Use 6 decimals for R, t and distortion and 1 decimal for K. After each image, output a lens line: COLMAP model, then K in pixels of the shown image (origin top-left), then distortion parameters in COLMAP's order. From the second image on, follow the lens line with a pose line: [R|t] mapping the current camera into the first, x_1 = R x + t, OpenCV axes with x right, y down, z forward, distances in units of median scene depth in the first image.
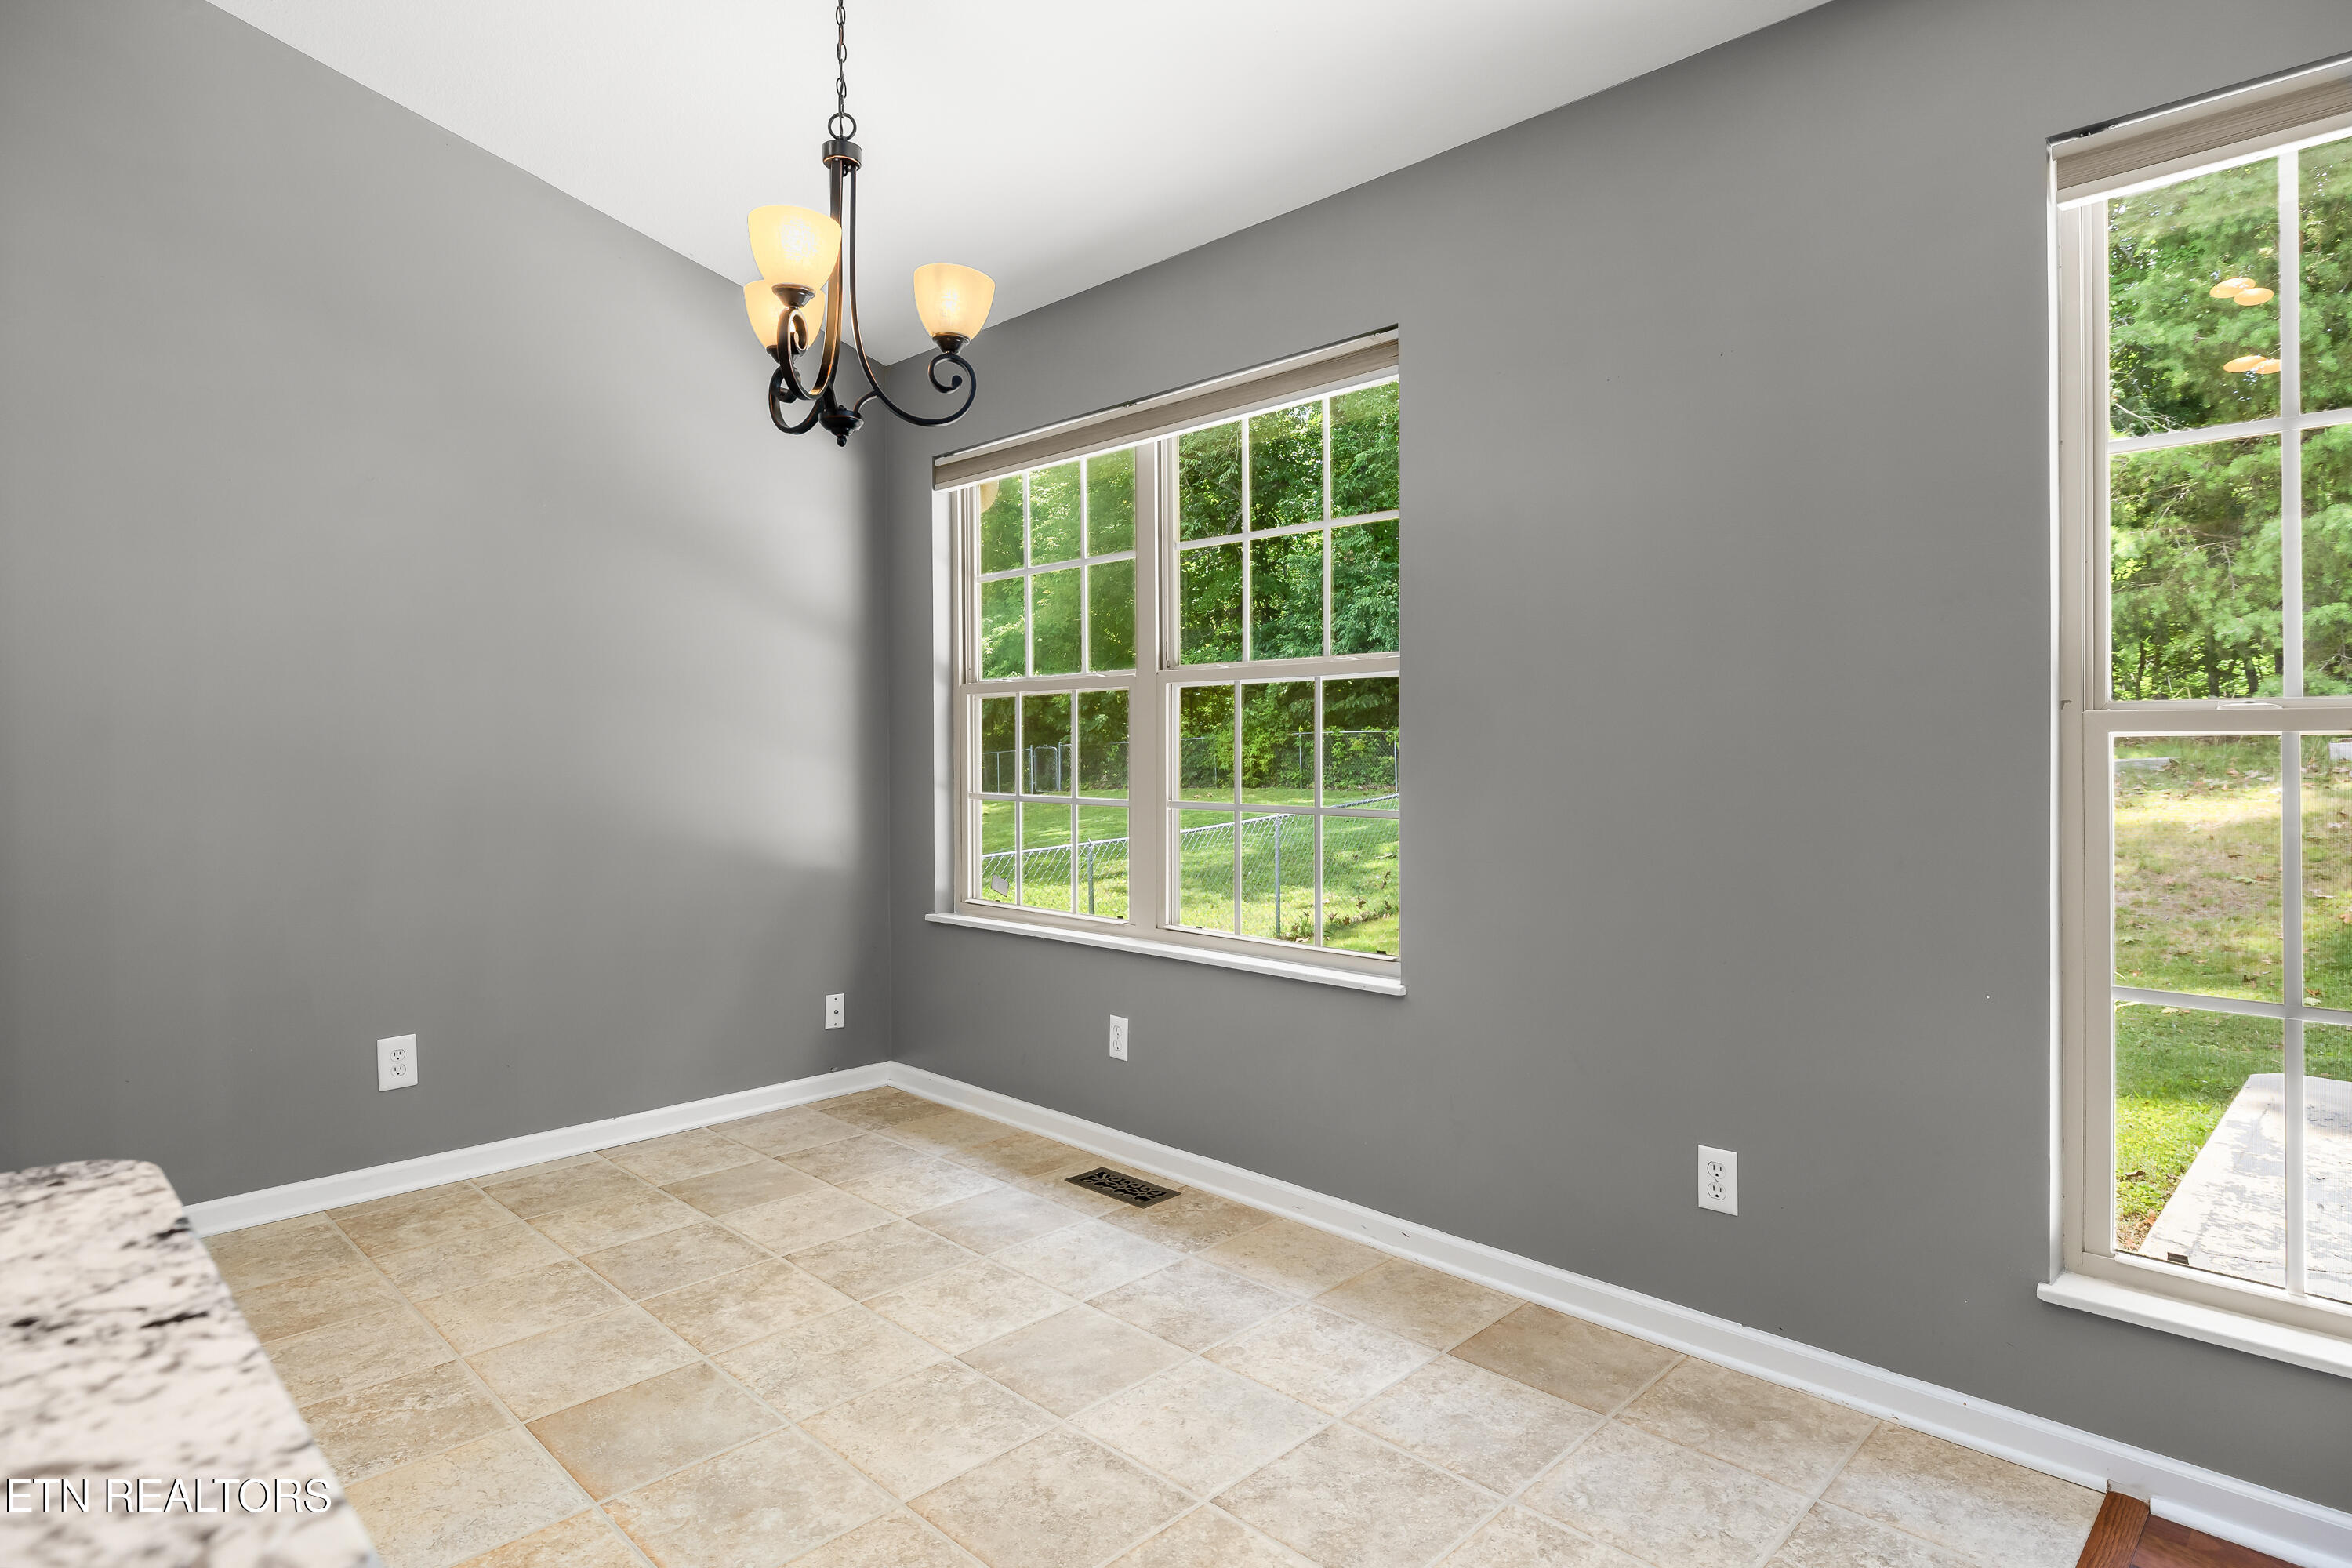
lens RADIAL K [[1266.5, 0, 1145.5], [0, 1266.5, 750.5], [0, 0, 1]] dist [-0.001674, -0.000267]
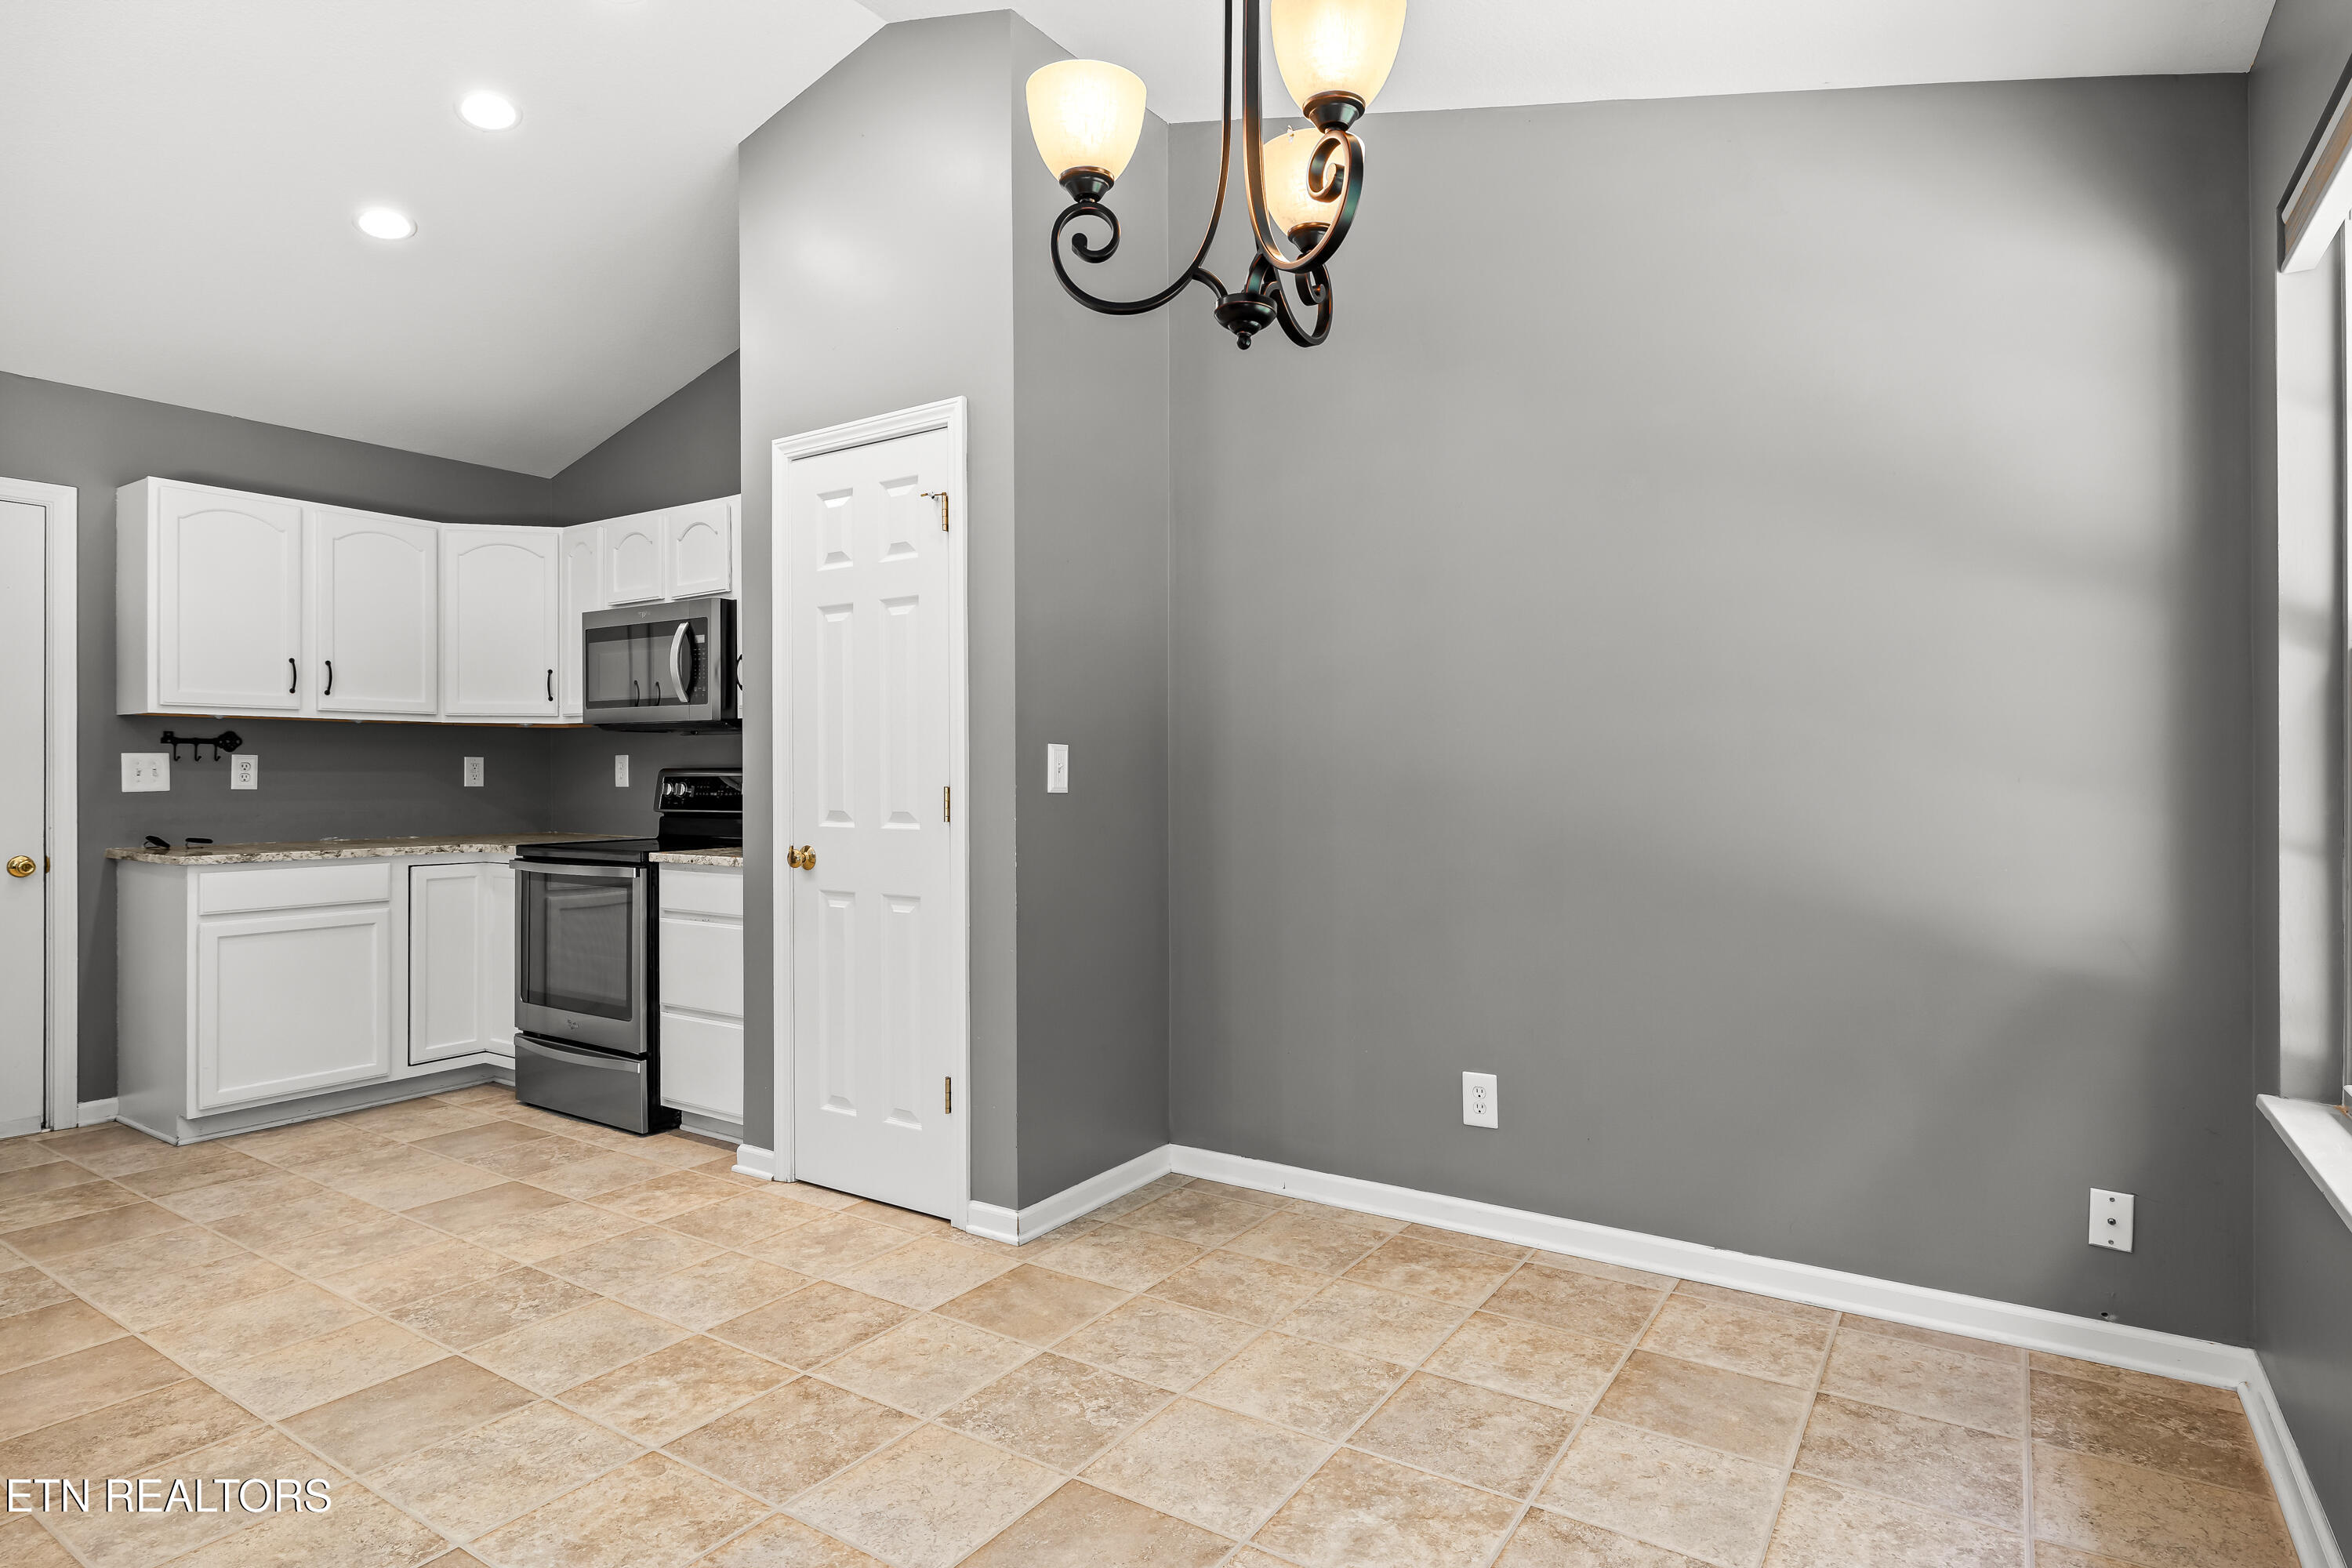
lens RADIAL K [[1256.8, 0, 1178.2], [0, 1256.8, 765.7], [0, 0, 1]] dist [-0.001608, 0.000213]
pose [[0.207111, -0.005251, -0.978303, 0.361520], [0.000998, 0.999986, -0.005156, -0.005702], [0.978317, 0.000091, 0.207113, 0.680370]]
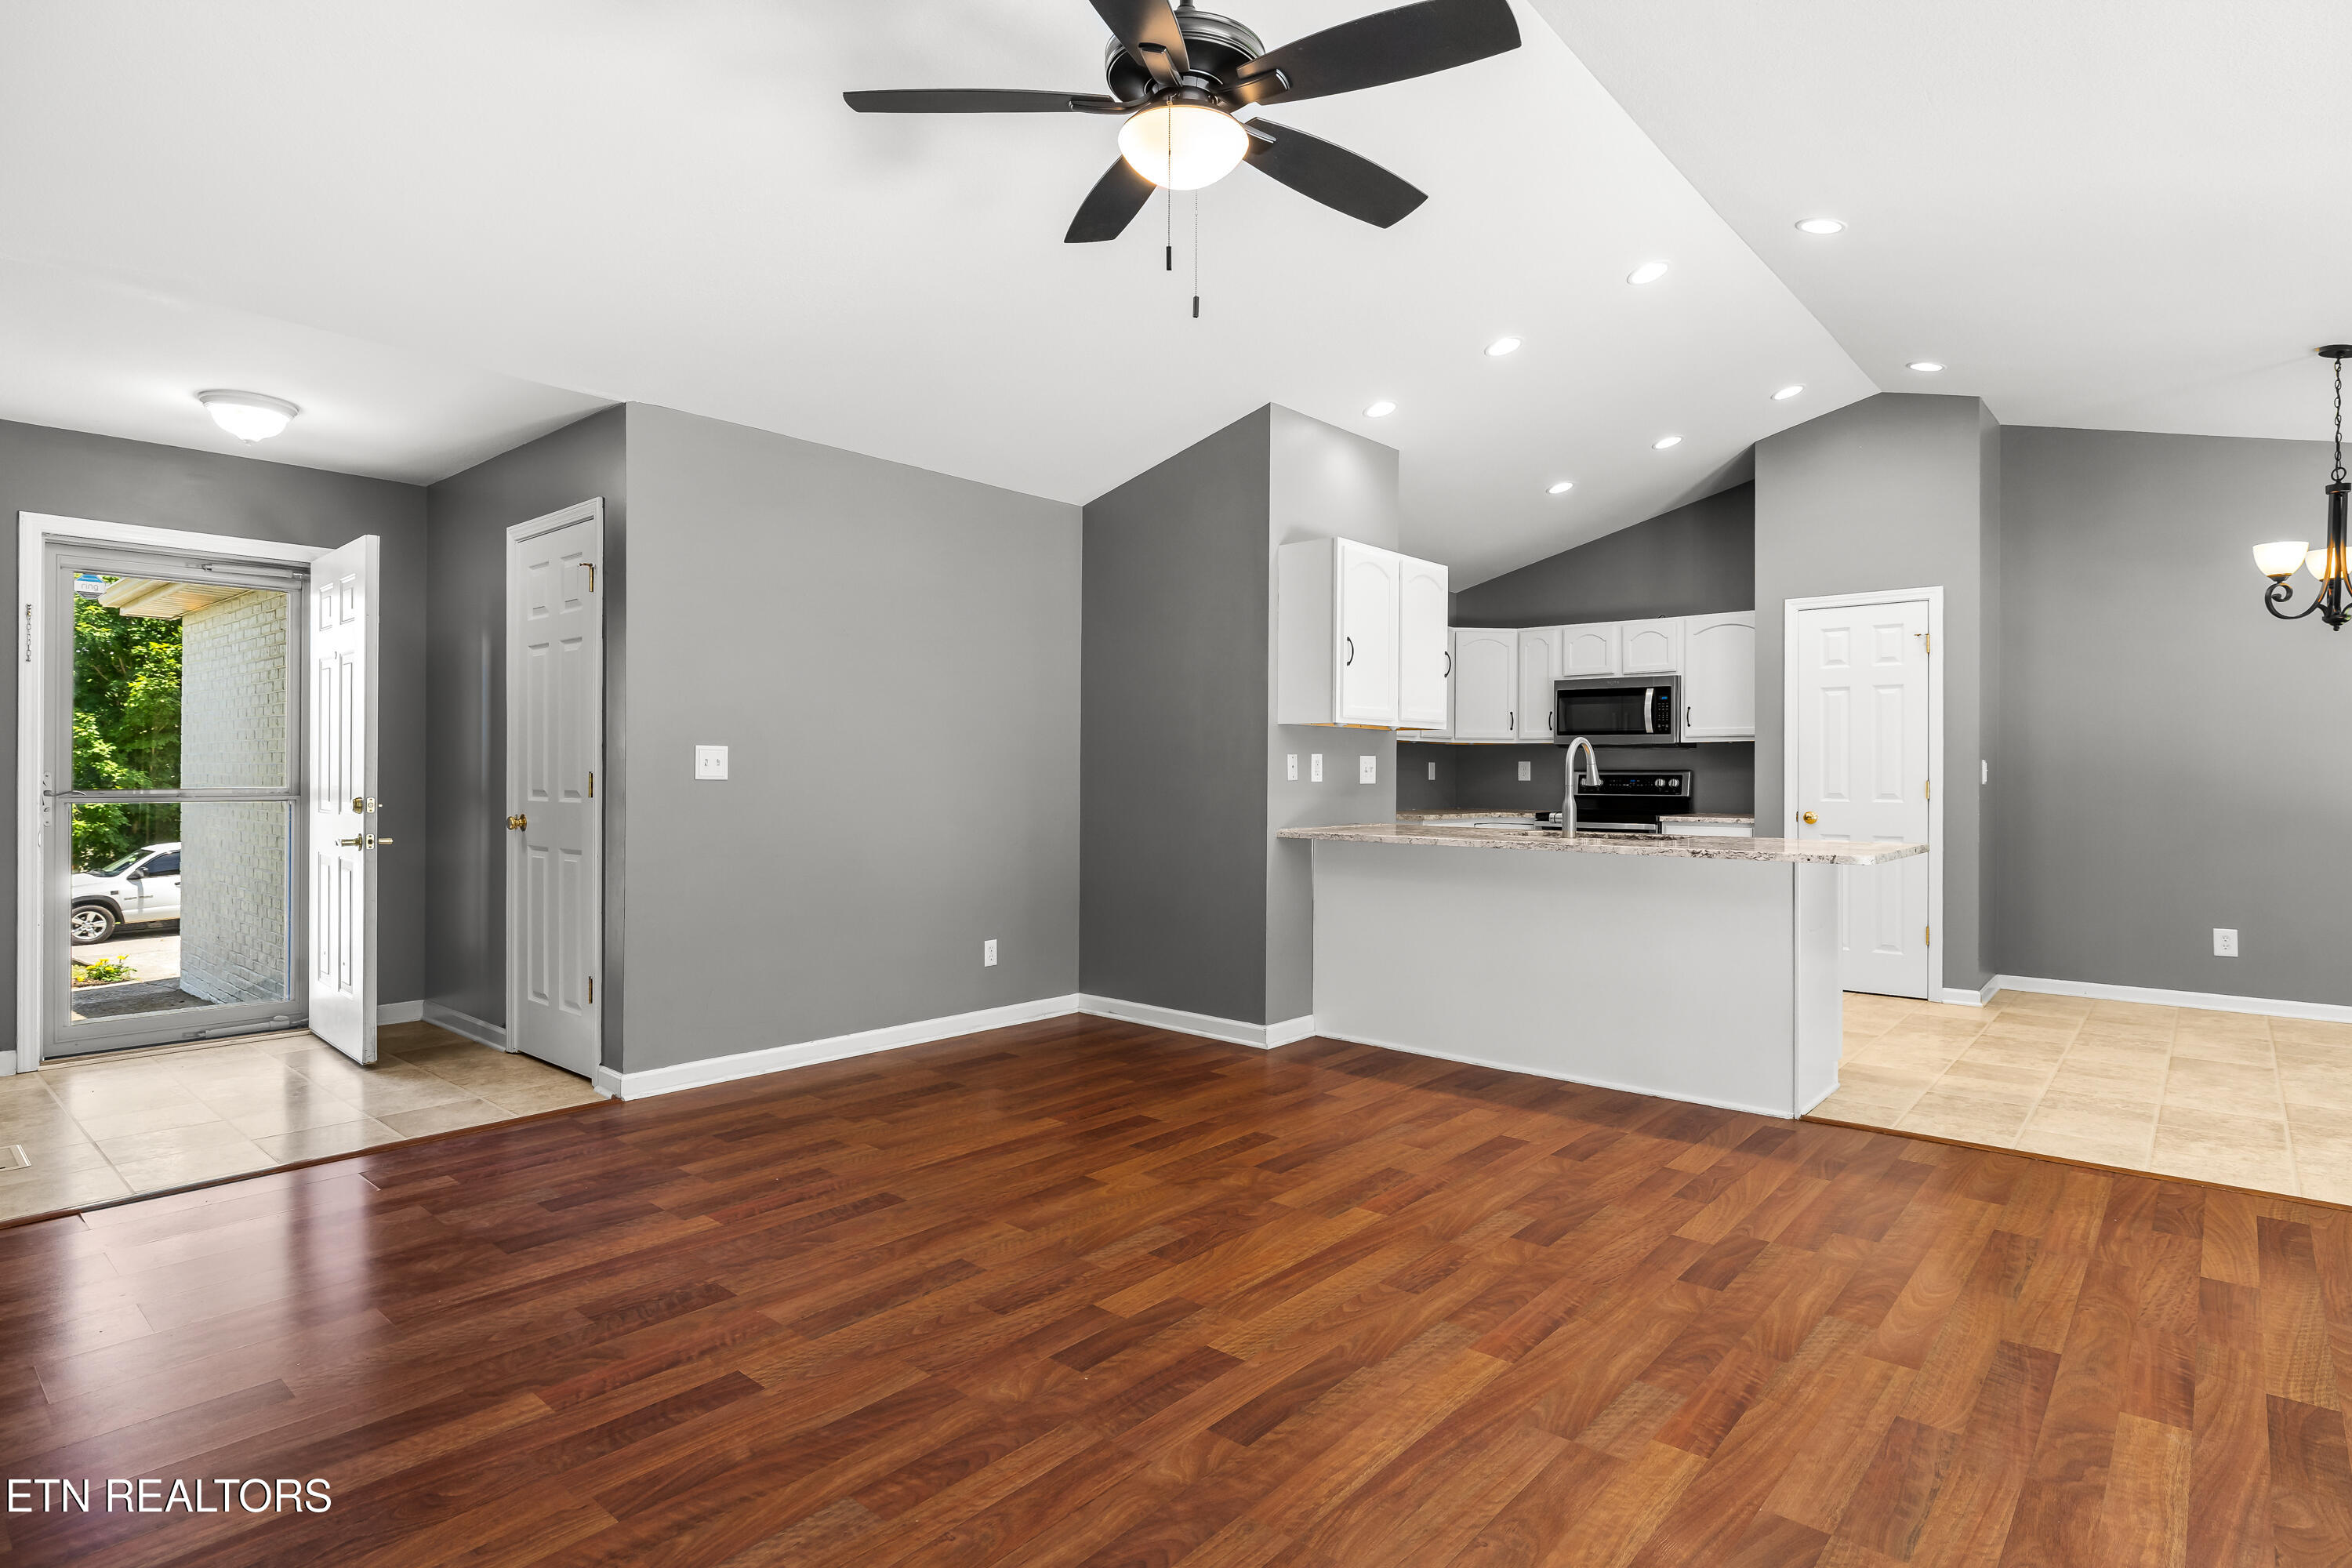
lens RADIAL K [[1208.7, 0, 1185.1], [0, 1208.7, 777.2], [0, 0, 1]] dist [-0.002713, 0.001009]
pose [[0.080278, 0.007103, -0.996747, 1.289917], [-0.003778, 0.999970, 0.006821, -0.009907], [0.996765, 0.003219, 0.080303, -0.834718]]
